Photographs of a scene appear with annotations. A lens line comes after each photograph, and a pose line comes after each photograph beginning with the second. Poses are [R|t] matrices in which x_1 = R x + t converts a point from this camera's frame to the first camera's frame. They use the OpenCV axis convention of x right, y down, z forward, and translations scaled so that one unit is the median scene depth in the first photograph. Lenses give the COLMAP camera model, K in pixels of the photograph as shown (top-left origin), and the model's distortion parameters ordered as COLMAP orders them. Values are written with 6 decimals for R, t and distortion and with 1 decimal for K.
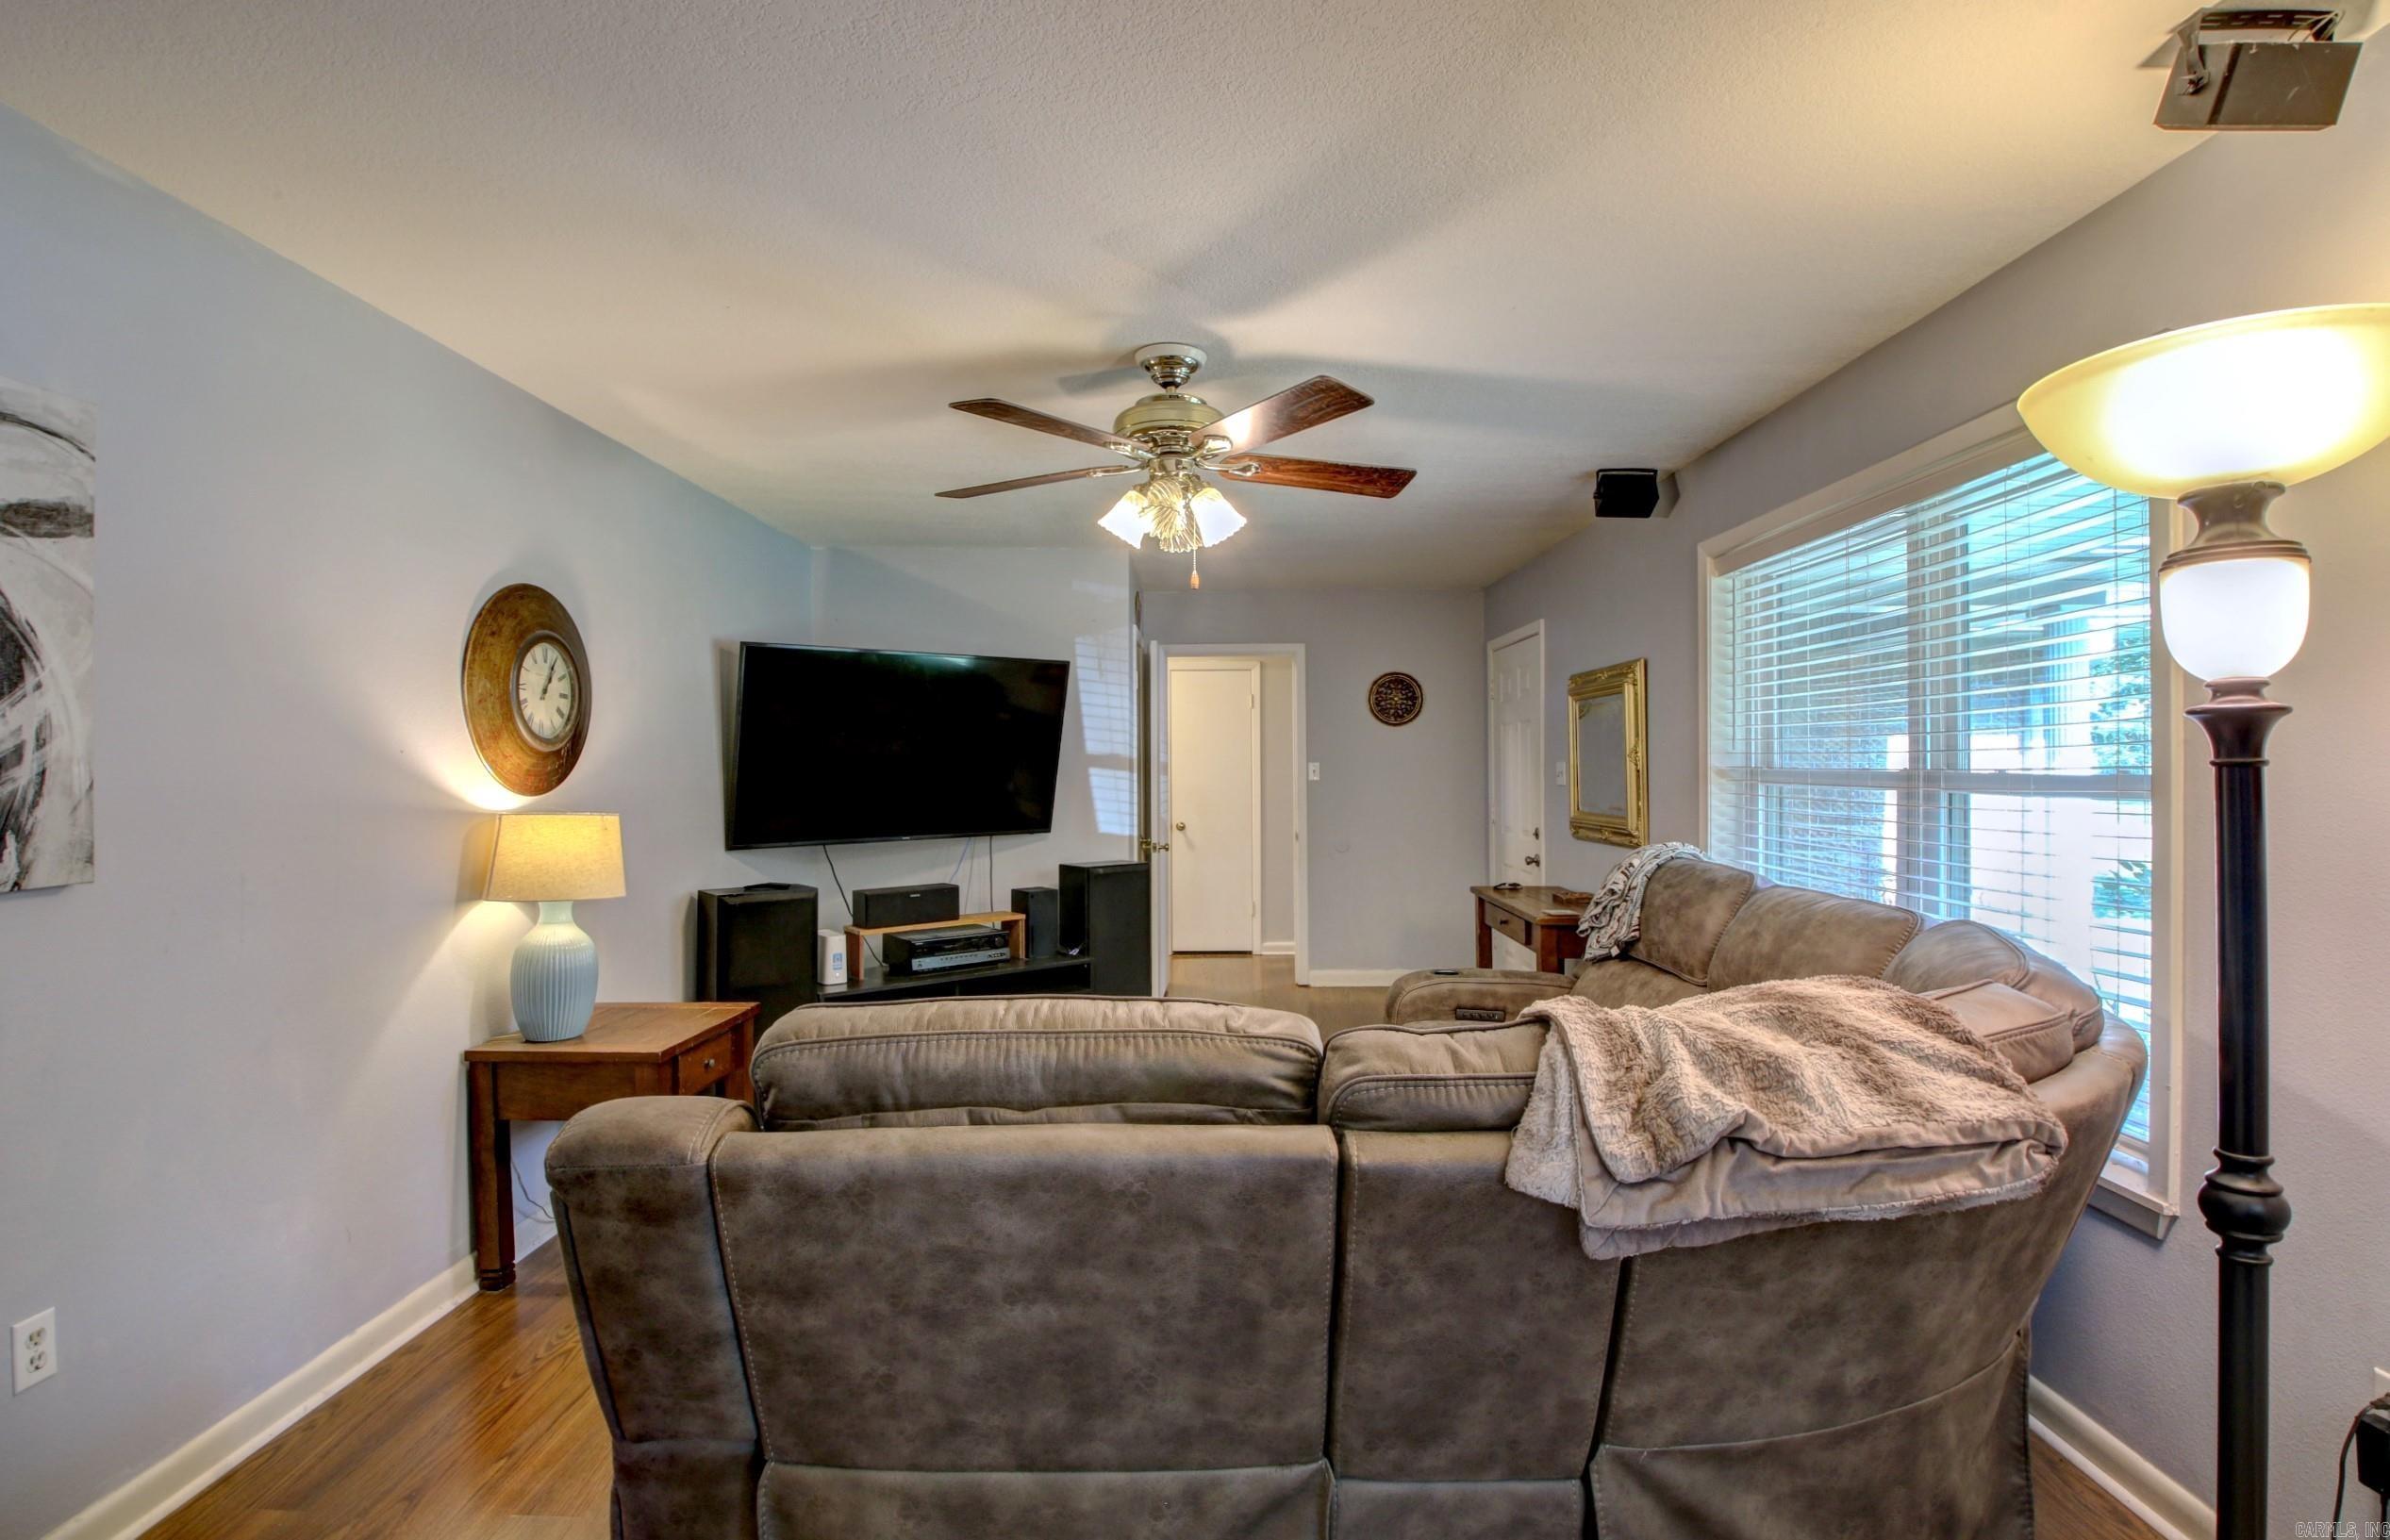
lens RADIAL K [[1109.8, 0, 1180.5], [0, 1109.8, 767.6], [0, 0, 1]] dist [0.002374, -0.017349]
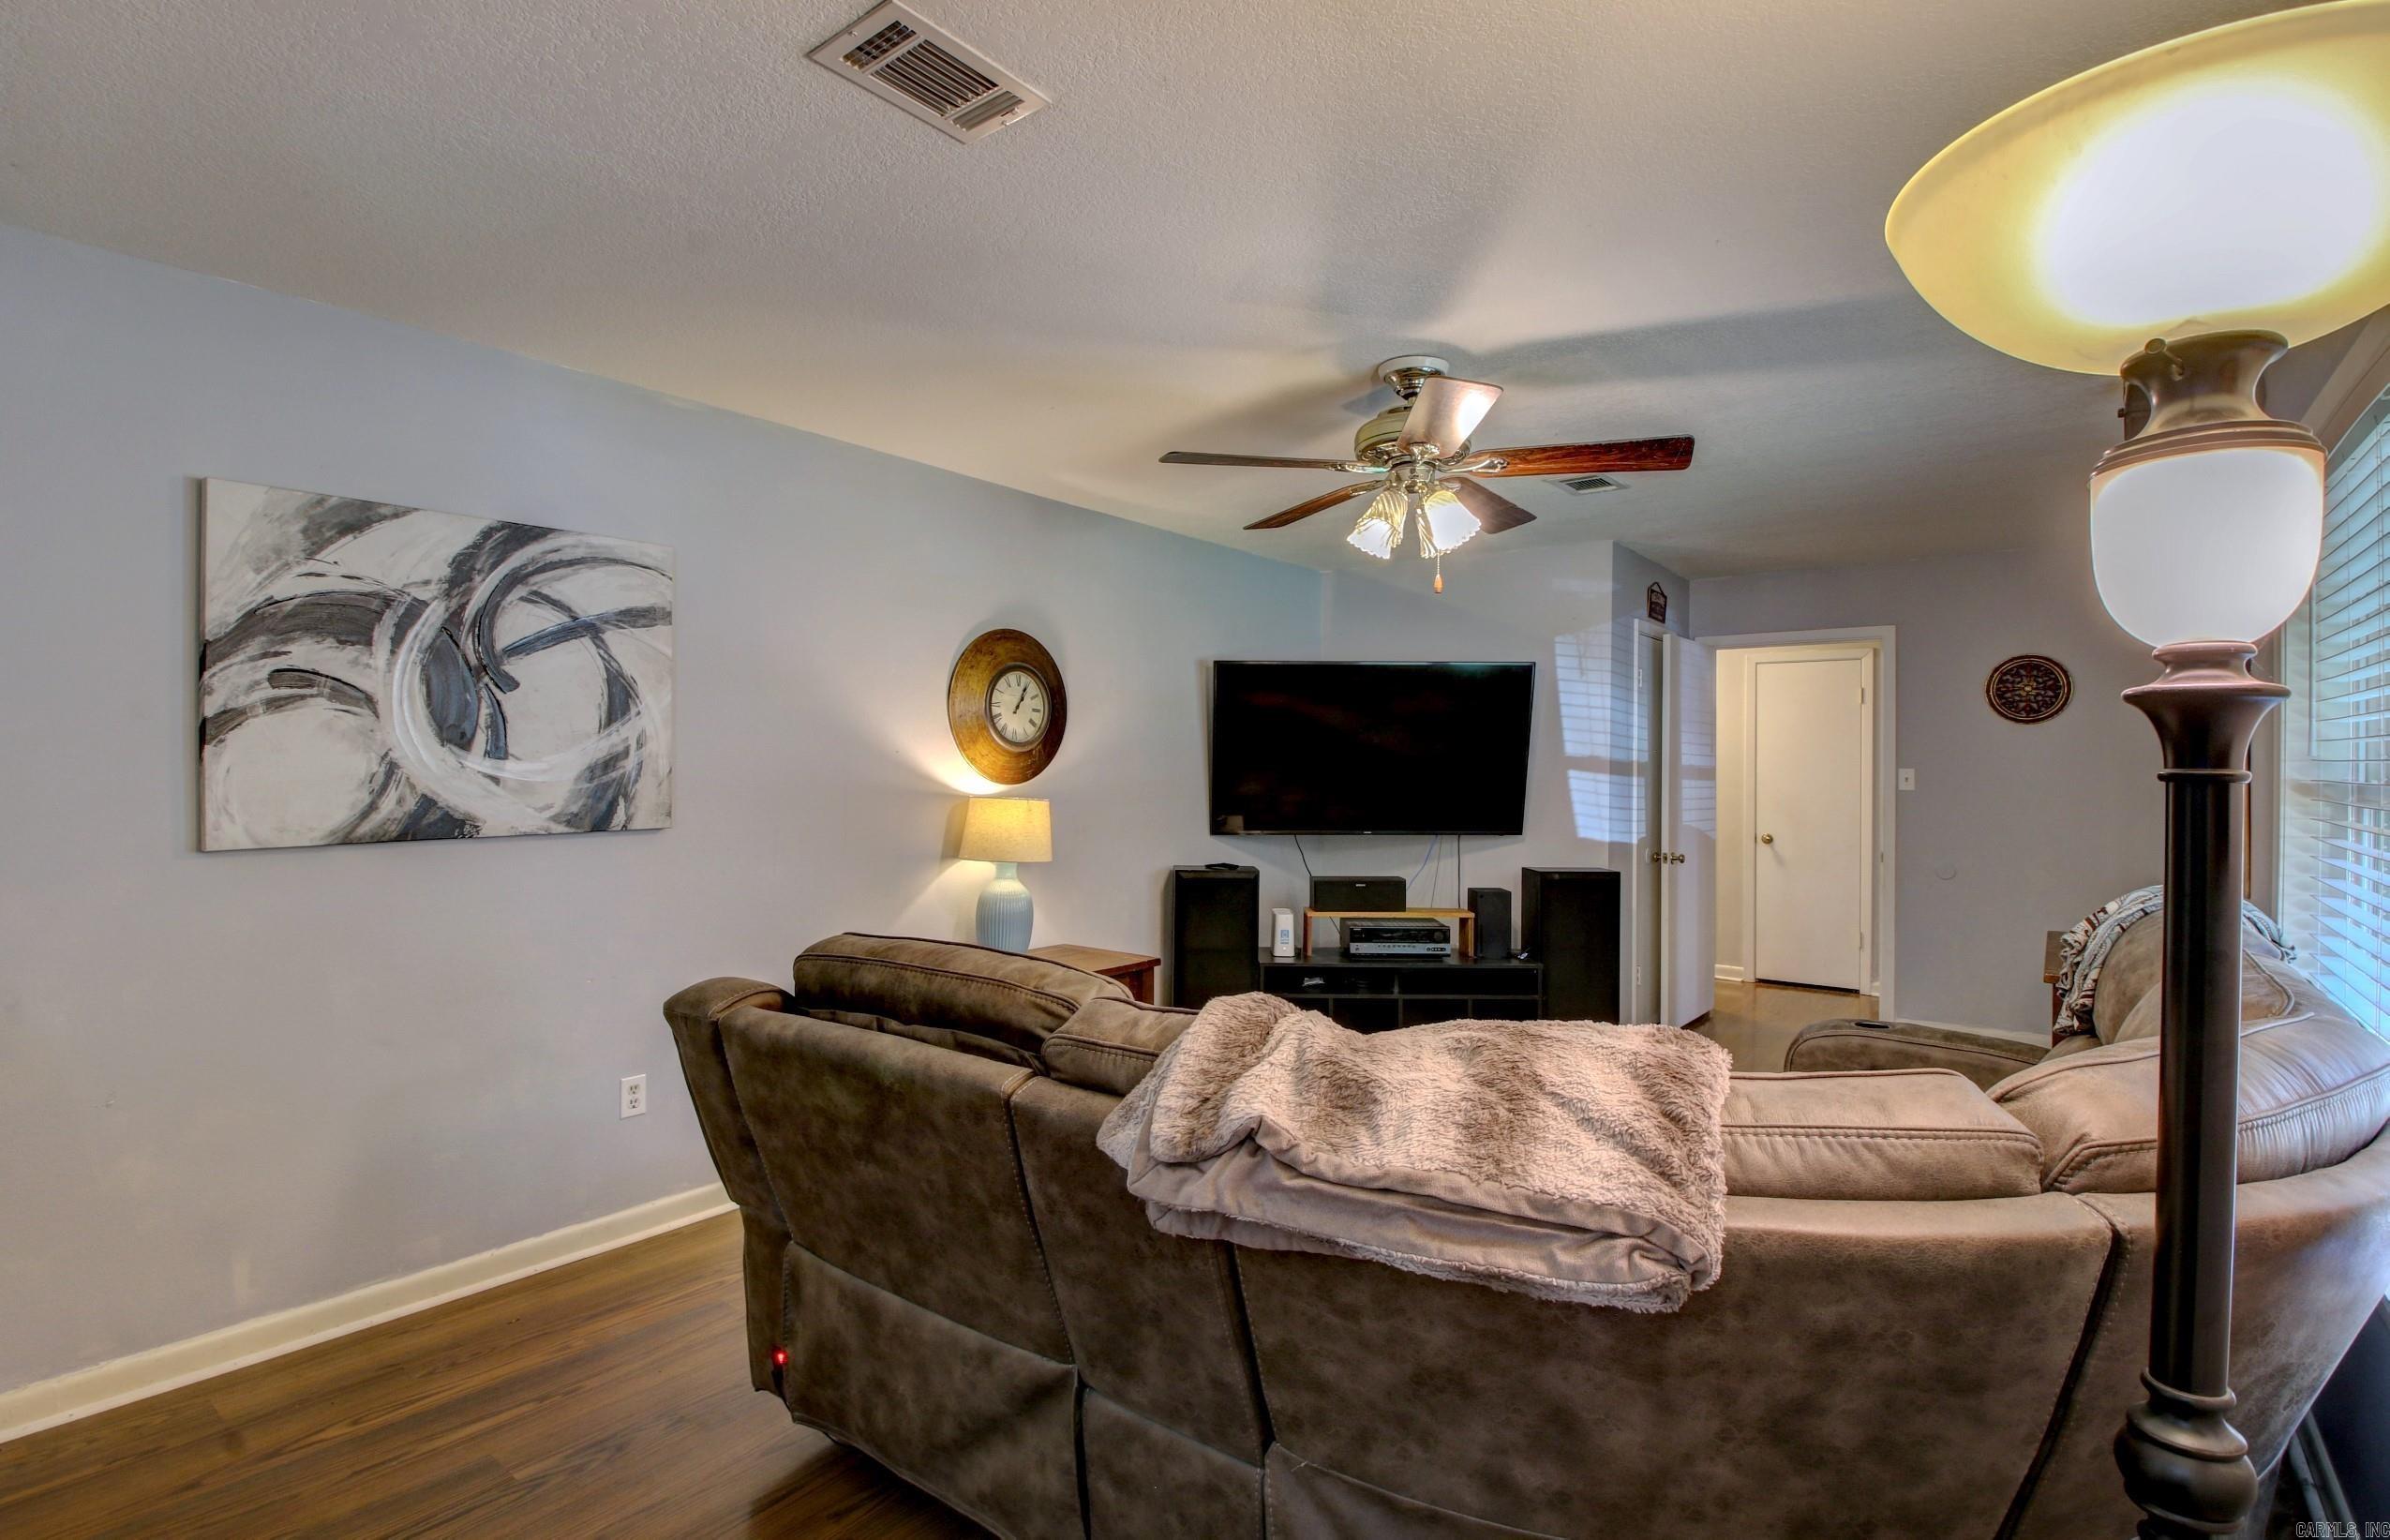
lens RADIAL K [[1109.9, 0, 1203.6], [0, 1109.9, 759.0], [0, 0, 1]] dist [0.002374, -0.017349]
pose [[0.803136, 0.006908, -0.595756, 0.458018], [-0.012324, 0.999911, -0.005019, -0.002473], [0.595669, 0.011373, 0.803150, 0.070868]]
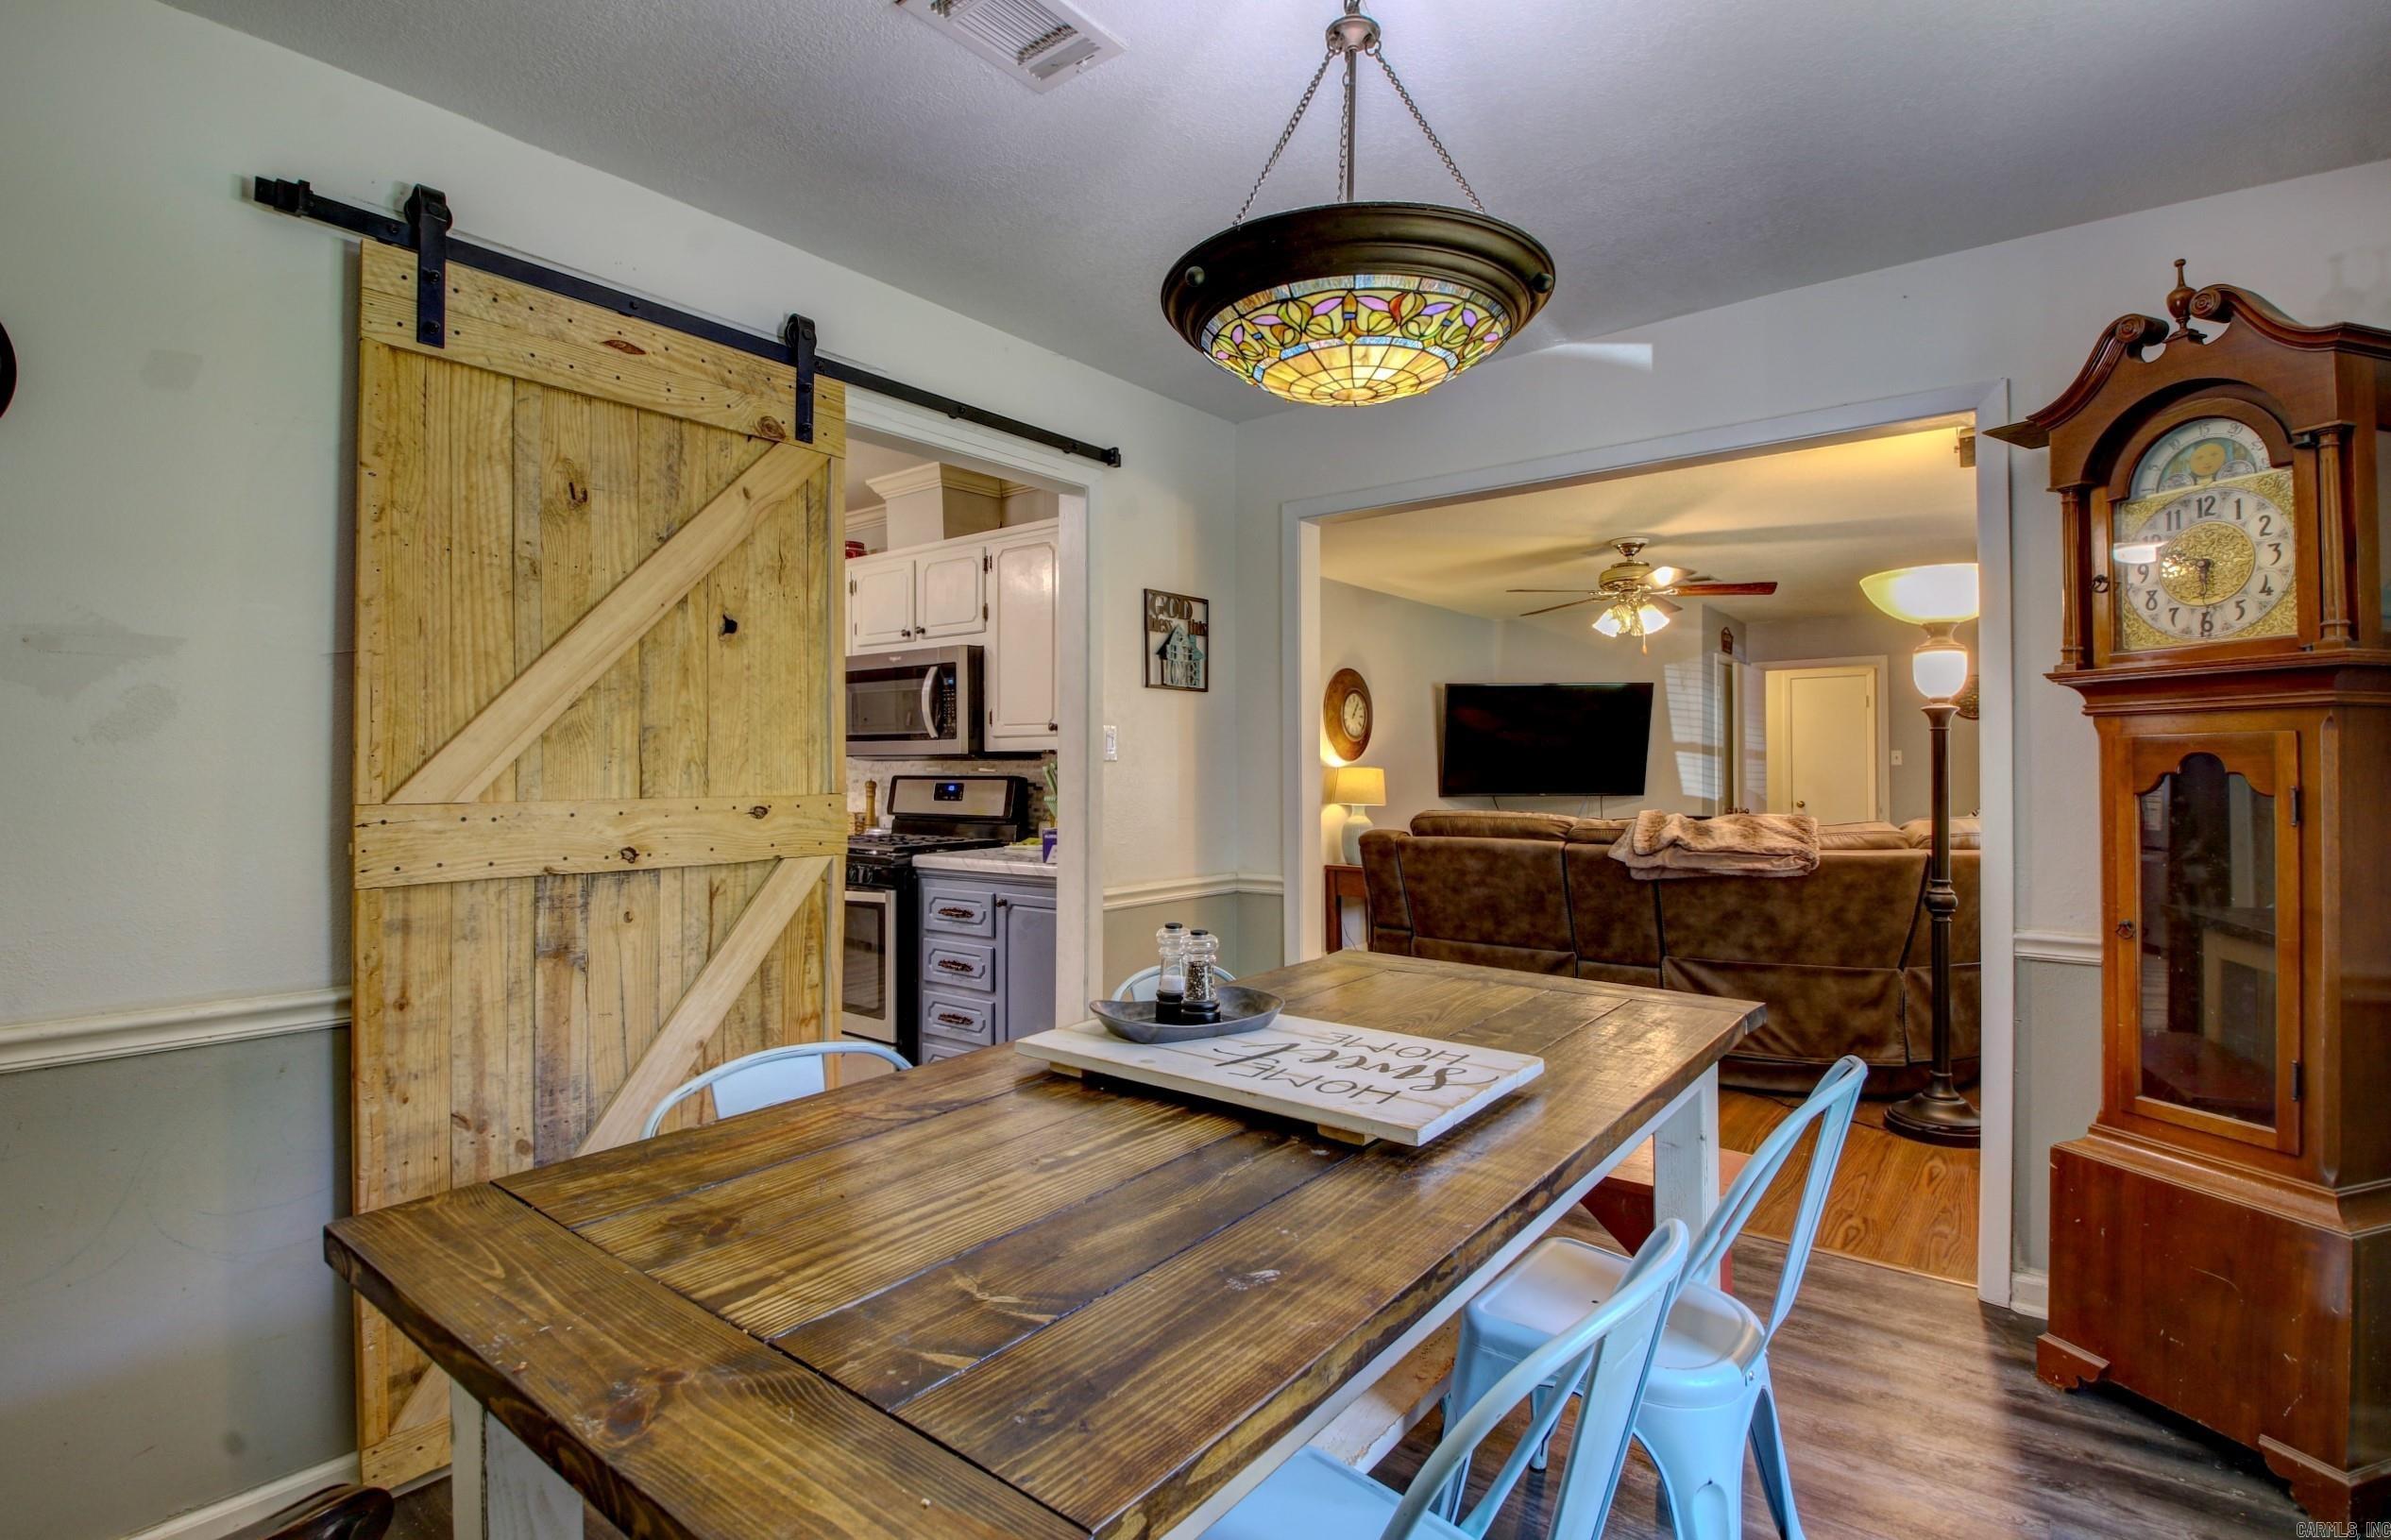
lens RADIAL K [[1110.3, 0, 1184.4], [0, 1110.3, 754.7], [0, 0, 1]] dist [0.002374, -0.017349]
pose [[0.789703, -0.006540, -0.613455, 0.601954], [-0.002971, 0.999891, -0.014485, 0.051478], [0.613482, 0.013262, 0.789597, -1.109357]]
